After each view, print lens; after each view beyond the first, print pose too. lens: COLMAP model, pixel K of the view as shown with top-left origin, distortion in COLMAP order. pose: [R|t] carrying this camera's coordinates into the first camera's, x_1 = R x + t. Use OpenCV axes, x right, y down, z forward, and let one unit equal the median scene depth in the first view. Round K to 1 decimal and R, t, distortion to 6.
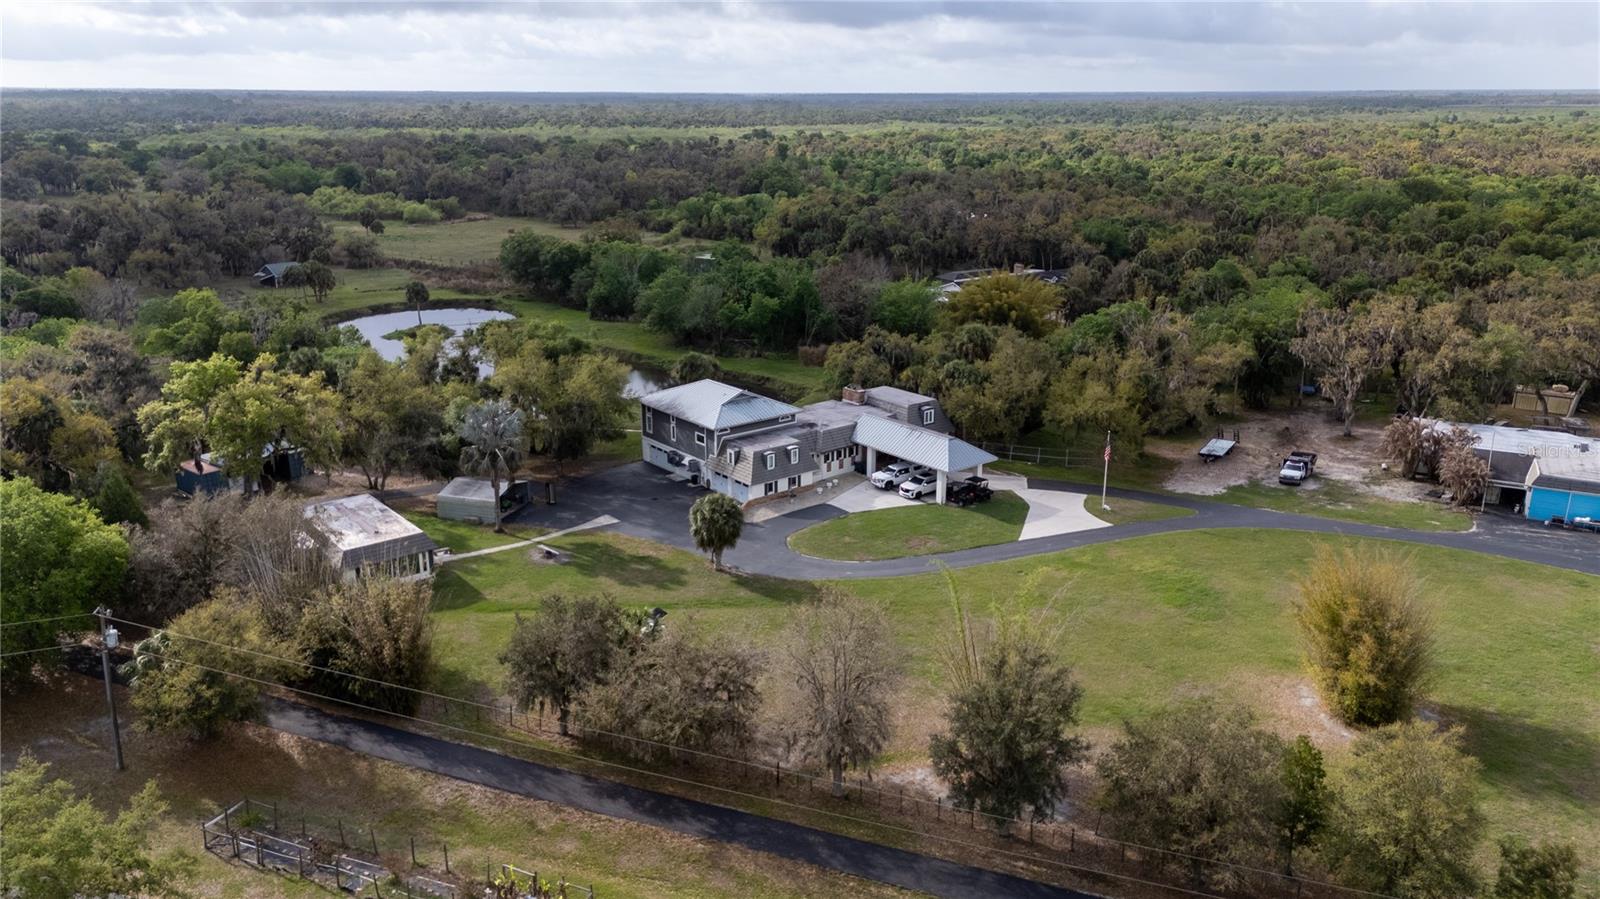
lens RADIAL K [[1171.1, 0, 800.0], [0, 1171.1, 449.5], [0, 0, 1]] dist [0.073531, -0.076750]
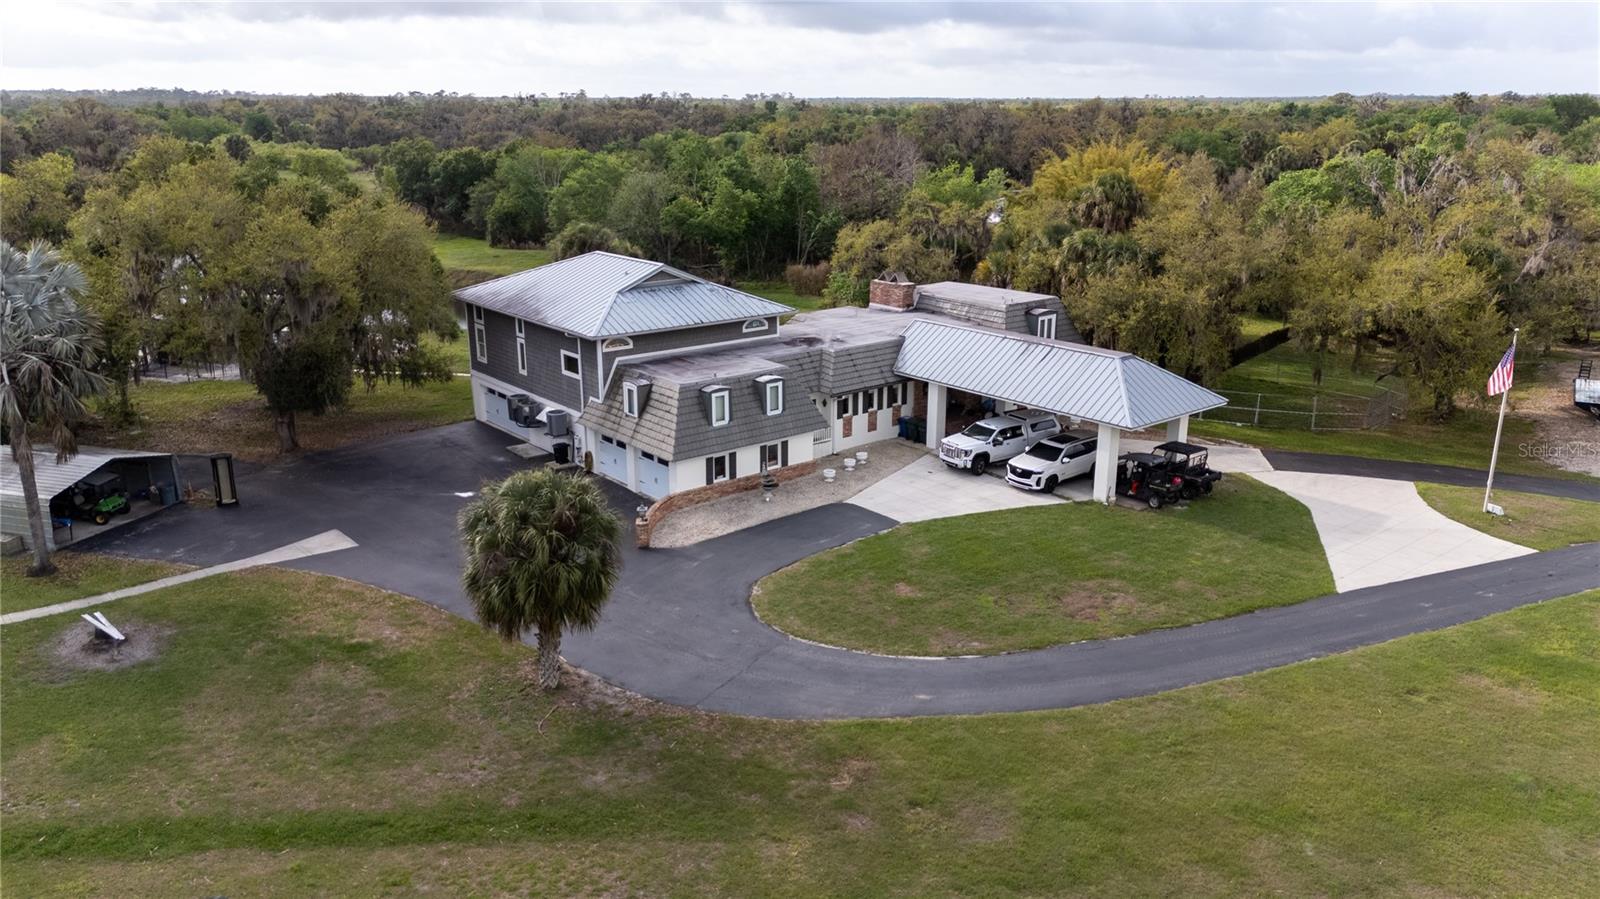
lens RADIAL K [[1171.1, 0, 800.0], [0, 1171.1, 449.5], [0, 0, 1]] dist [0.073531, -0.076750]
pose [[0.999976, -0.002600, 0.006430, 0.002365], [0.002643, 0.999974, -0.006739, 0.027431], [-0.006413, 0.006756, 0.999957, 0.525764]]
